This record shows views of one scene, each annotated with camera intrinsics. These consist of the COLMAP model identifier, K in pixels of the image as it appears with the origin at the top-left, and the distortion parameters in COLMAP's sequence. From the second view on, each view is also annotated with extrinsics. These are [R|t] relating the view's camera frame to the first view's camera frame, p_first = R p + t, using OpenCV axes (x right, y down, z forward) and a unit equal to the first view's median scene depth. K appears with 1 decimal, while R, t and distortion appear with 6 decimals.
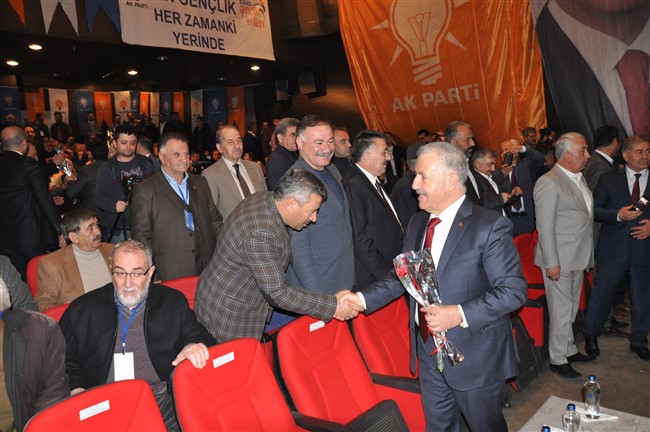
lens RADIAL K [[513.3, 0, 325.0], [0, 513.3, 216.0], [0, 0, 1]] dist [-0.132694, 0.126389]
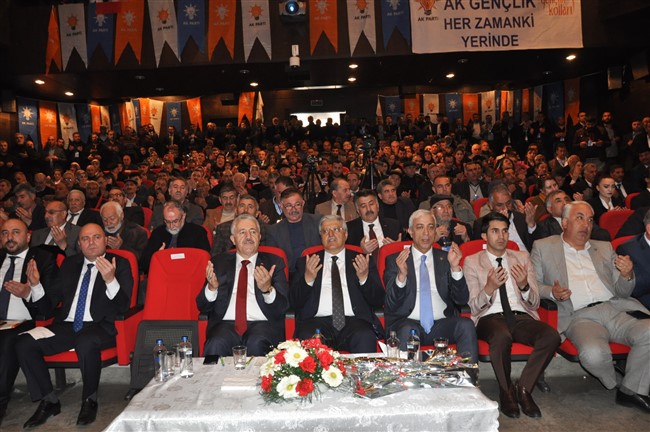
lens RADIAL K [[513.3, 0, 325.0], [0, 513.3, 216.0], [0, 0, 1]] dist [-0.132694, 0.126389]
pose [[0.656266, 0.084438, -0.749790, 0.329873], [-0.083269, 0.995754, 0.039255, 0.006646], [0.749920, 0.036672, 0.660511, 0.054123]]
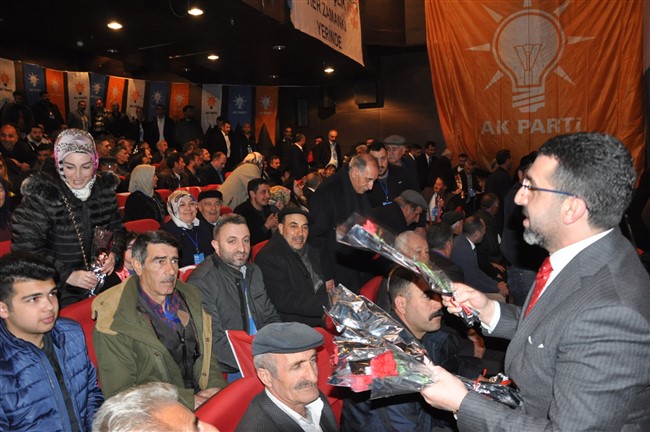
lens RADIAL K [[517.6, 0, 322.6], [0, 517.6, 219.5], [0, 0, 1]] dist [-0.135029, 0.135361]
pose [[0.929322, 0.019914, 0.368733, -0.554124], [-0.018067, 0.999801, -0.008462, -0.020189], [-0.368828, 0.001202, 0.929497, 0.176694]]
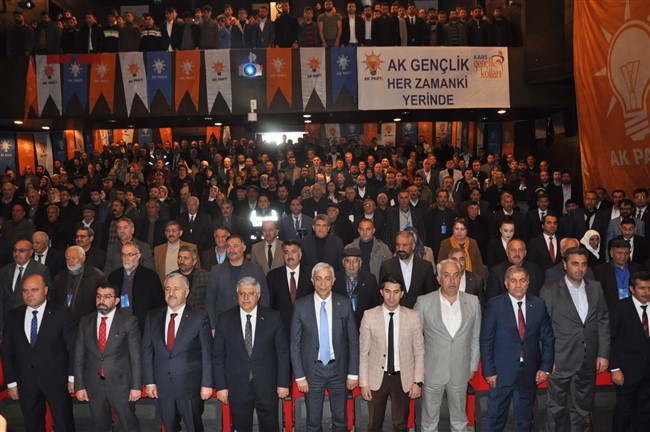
lens RADIAL K [[517.6, 0, 322.6], [0, 517.6, 219.5], [0, 0, 1]] dist [-0.135029, 0.135361]
pose [[0.687369, 0.124212, -0.715608, 0.457094], [-0.097314, 0.992134, 0.078737, -0.132068], [0.719759, 0.015517, 0.694050, -0.010886]]
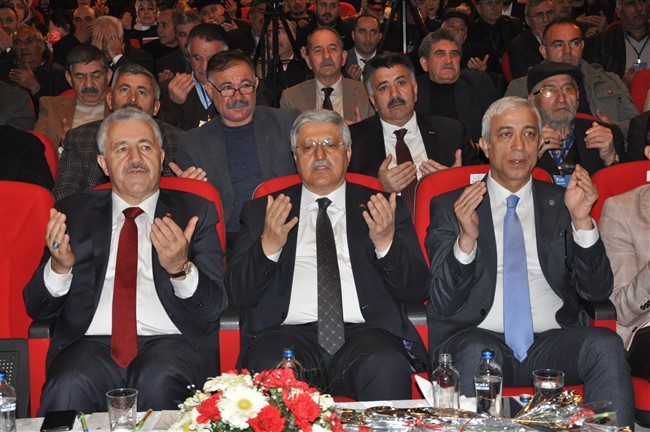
lens RADIAL K [[1112.2, 0, 325.0], [0, 1112.2, 216.0], [0, 0, 1]] dist [0.250229, 0.060651]
pose [[0.671120, 0.150195, -0.725974, 0.335987], [-0.080354, 0.988230, 0.130171, 0.006146], [0.736981, -0.029026, 0.675290, 0.049116]]
